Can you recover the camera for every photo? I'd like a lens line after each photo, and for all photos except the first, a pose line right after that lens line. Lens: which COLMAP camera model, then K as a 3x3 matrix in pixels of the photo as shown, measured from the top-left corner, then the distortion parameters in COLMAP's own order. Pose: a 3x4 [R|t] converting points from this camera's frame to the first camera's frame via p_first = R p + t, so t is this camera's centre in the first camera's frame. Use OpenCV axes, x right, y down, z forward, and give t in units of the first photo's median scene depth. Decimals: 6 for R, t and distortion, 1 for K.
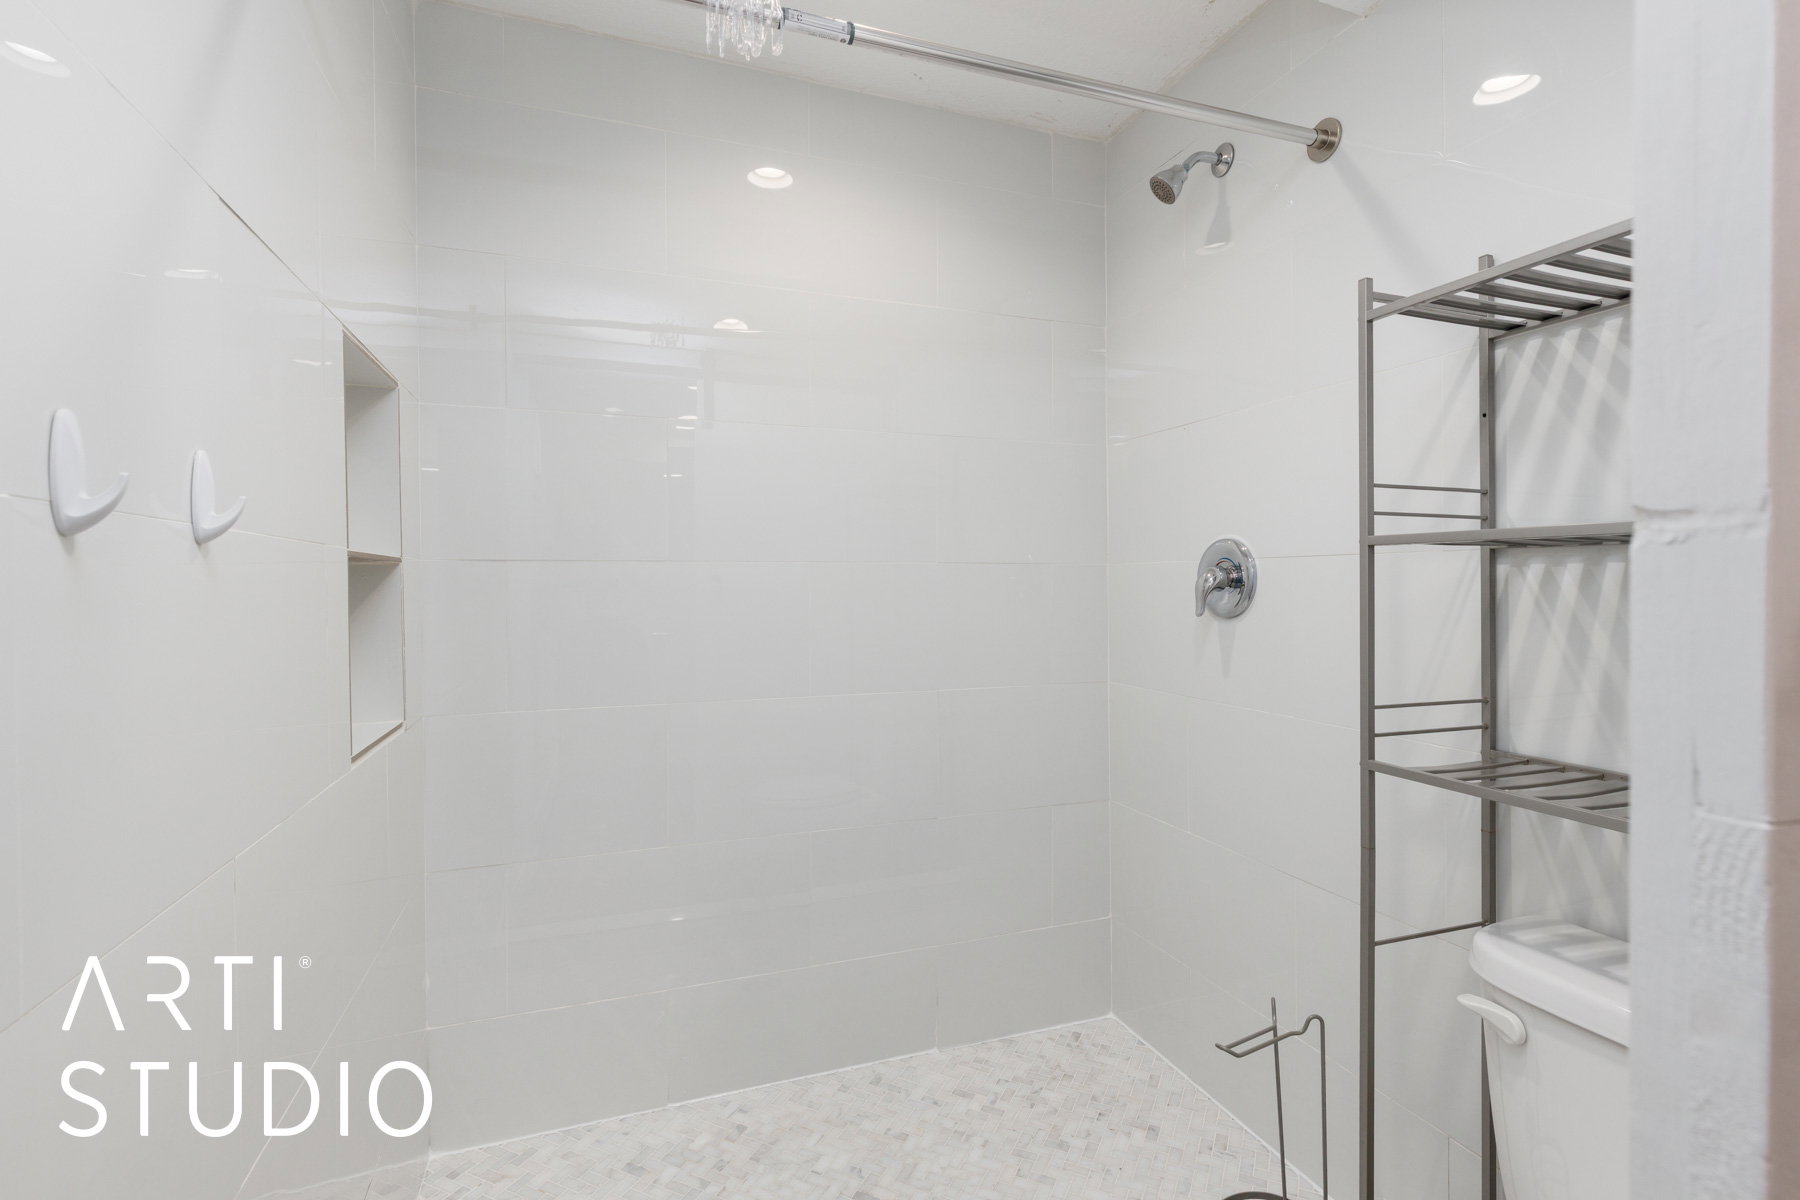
lens RADIAL K [[824.9, 0, 901.2], [0, 824.9, 585.1], [0, 0, 1]] dist [0.001111, -0.000254]
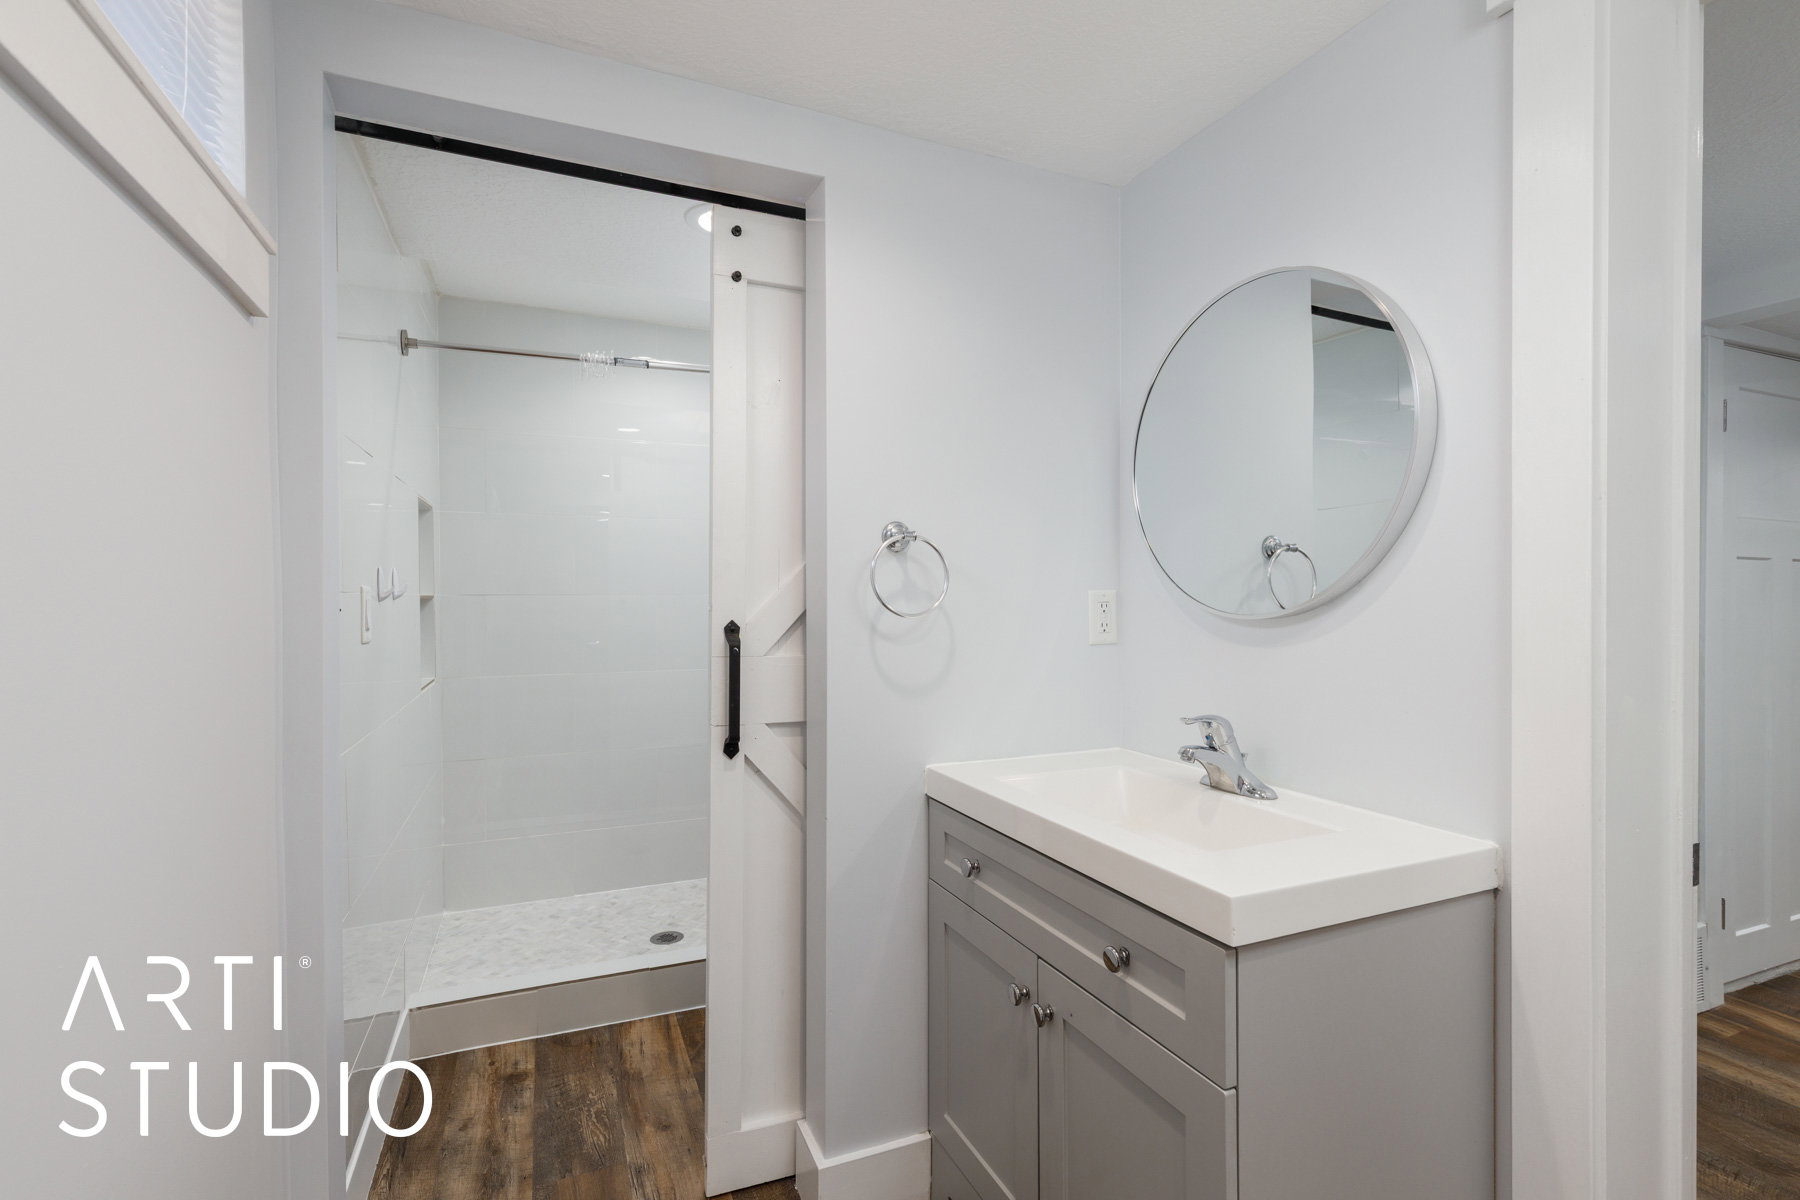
lens RADIAL K [[824.9, 0, 895.4], [0, 824.9, 609.7], [0, 0, 1]] dist [0.001111, -0.000254]
pose [[0.999197, -0.008340, 0.039179, 0.383353], [0.008471, 0.999959, -0.003179, 0.008912], [-0.039151, 0.003508, 0.999227, -0.908606]]
